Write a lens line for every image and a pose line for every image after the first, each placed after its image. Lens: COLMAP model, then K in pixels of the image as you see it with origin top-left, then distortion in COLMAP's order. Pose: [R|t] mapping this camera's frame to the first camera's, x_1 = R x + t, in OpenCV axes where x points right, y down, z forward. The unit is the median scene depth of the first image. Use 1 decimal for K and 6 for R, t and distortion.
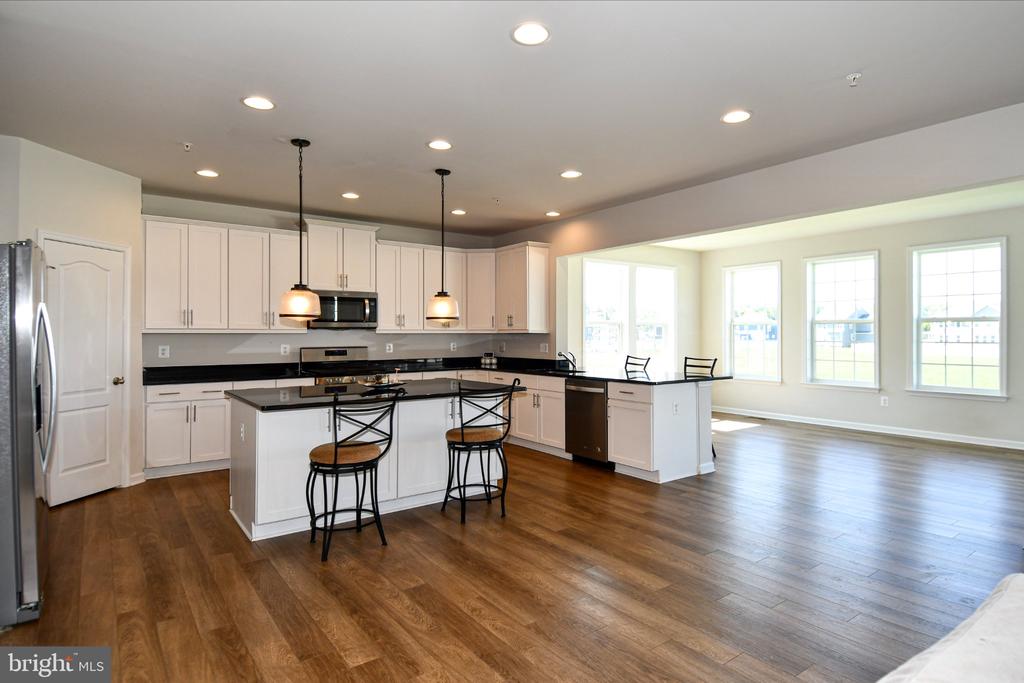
lens RADIAL K [[545.0, 0, 517.0], [0, 545.0, 337.4], [0, 0, 1]] dist [0.000548, -0.001195]
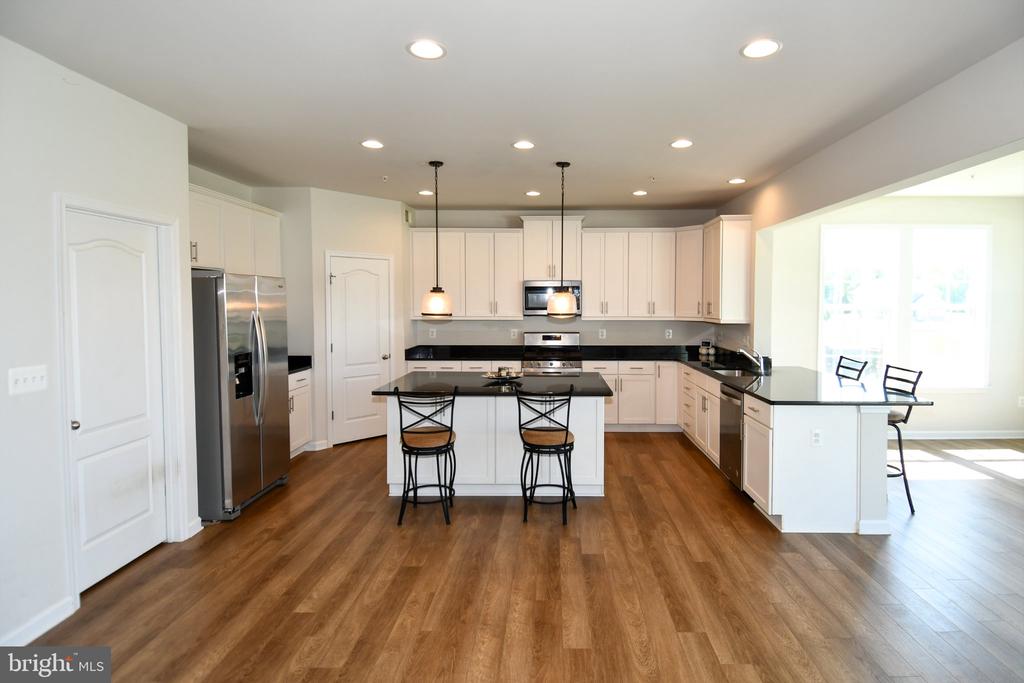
lens RADIAL K [[576.0, 0, 575.3], [0, 576.0, 319.5], [0, 0, 1]] dist [0.002643, 0.000519]
pose [[0.787900, 0.016410, -0.615584, 0.556416], [0.004165, 0.999480, 0.031974, -0.060565], [0.615789, -0.027756, 0.787422, 0.201148]]
